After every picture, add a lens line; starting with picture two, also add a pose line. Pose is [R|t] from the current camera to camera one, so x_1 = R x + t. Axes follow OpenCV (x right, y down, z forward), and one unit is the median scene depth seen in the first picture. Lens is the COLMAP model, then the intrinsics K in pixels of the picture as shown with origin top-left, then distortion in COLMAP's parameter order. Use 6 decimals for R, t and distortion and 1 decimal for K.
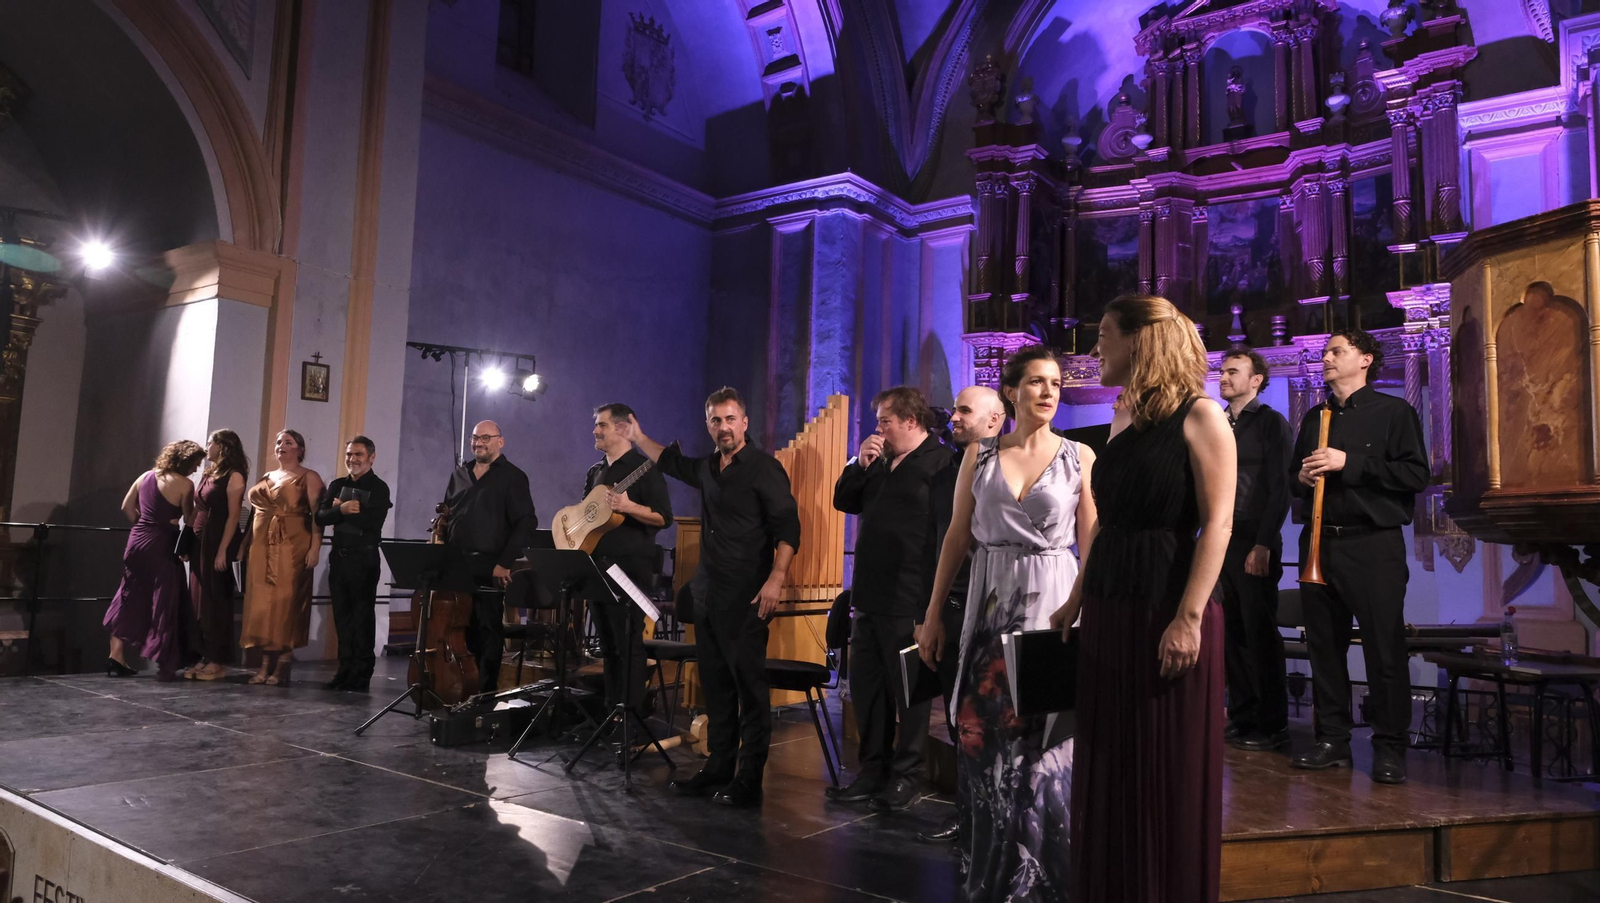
lens RADIAL K [[1074.4, 0, 804.7], [0, 1074.4, 450.2], [0, 0, 1]] dist [-0.025491, 0.007087]
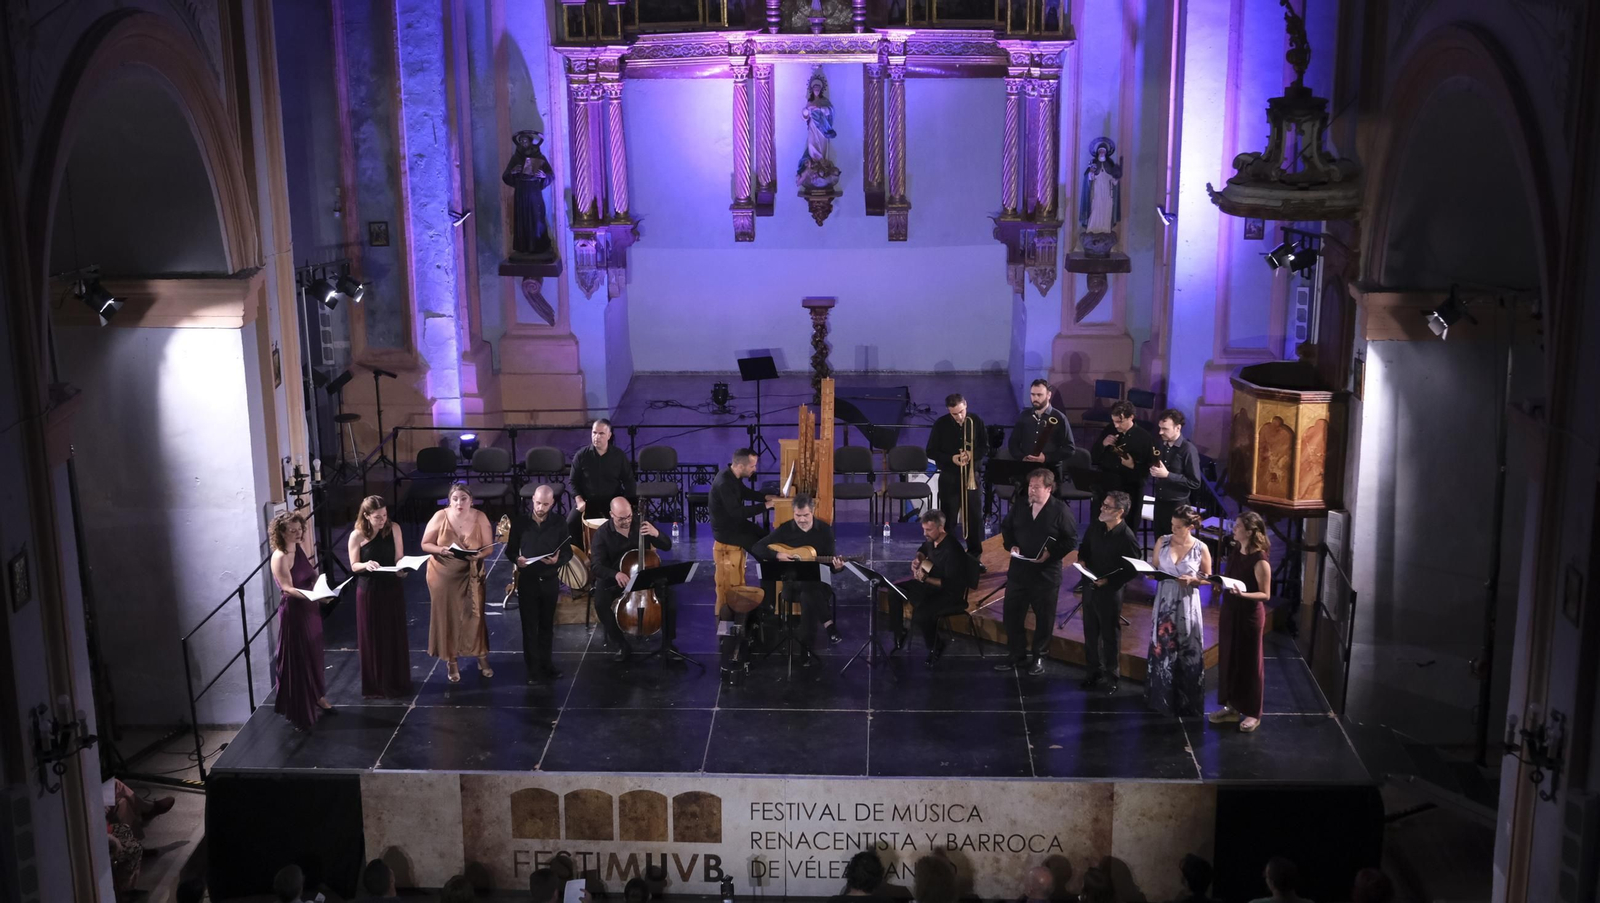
lens RADIAL K [[1985.6, 0, 802.7], [0, 1985.6, 431.5], [0, 0, 1]] dist [0.029605, 0.000000]
pose [[0.829806, -0.179093, 0.528534, -0.594895], [-0.019318, 0.937318, 0.347939, -0.383209], [-0.557718, -0.298932, 0.774332, -0.436795]]
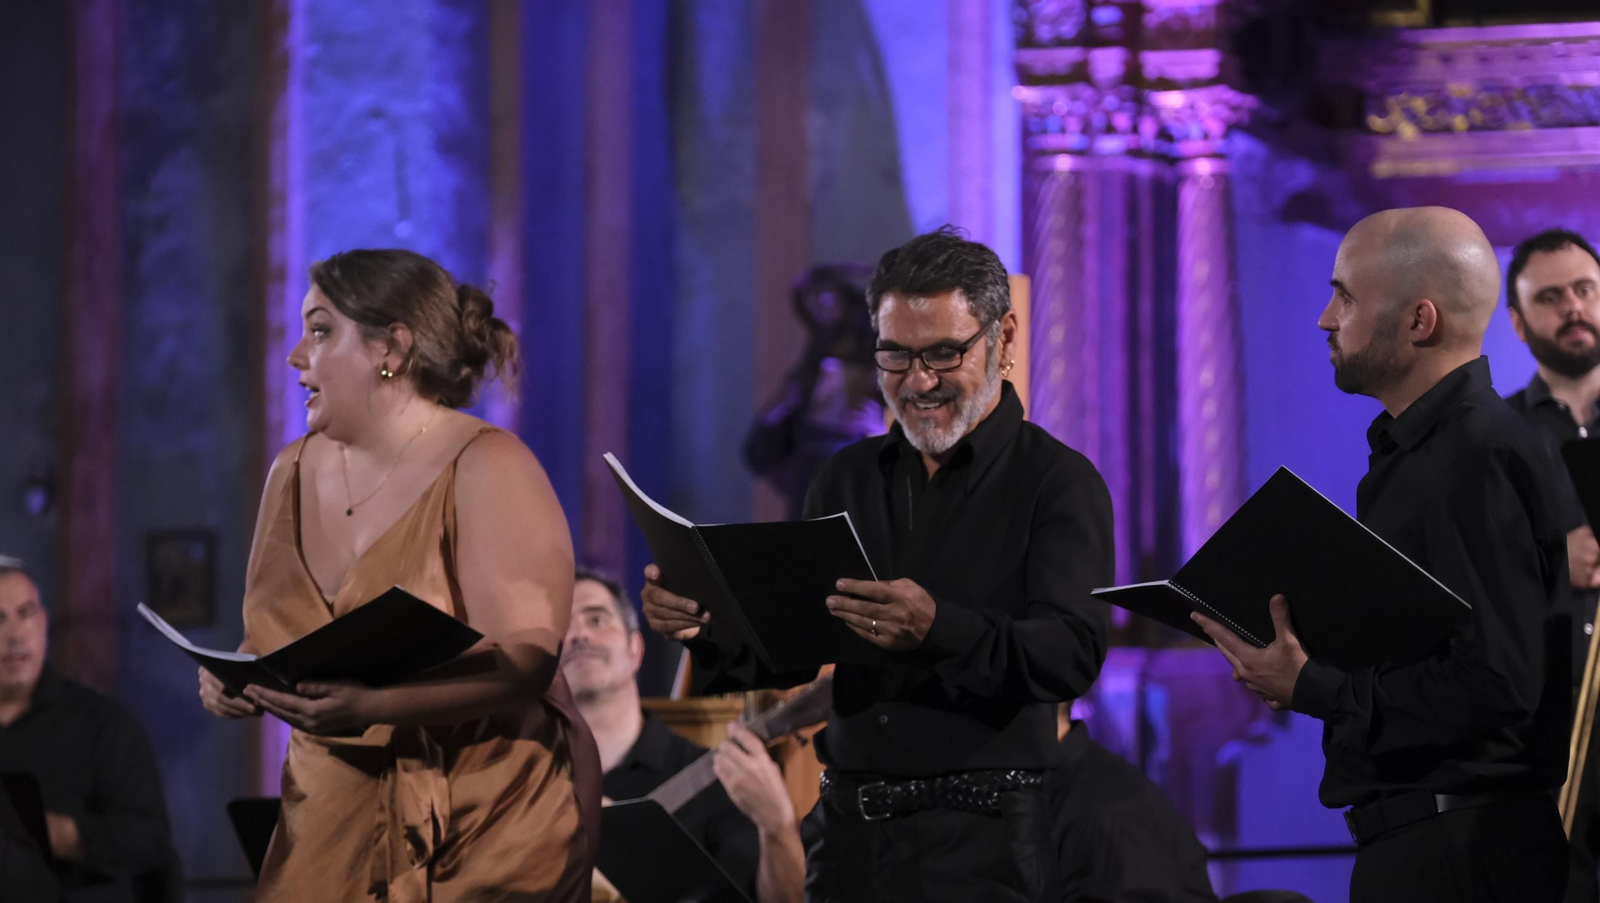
lens RADIAL K [[6310.0, 0, 791.7], [0, 6310.0, 452.7], [0, 0, 1]] dist [0.113957, 0.000000]
pose [[0.978772, -0.005235, 0.204885, -0.156923], [0.005561, 0.999984, -0.001016, -0.001274], [-0.204876, 0.002134, 0.978786, -0.265783]]
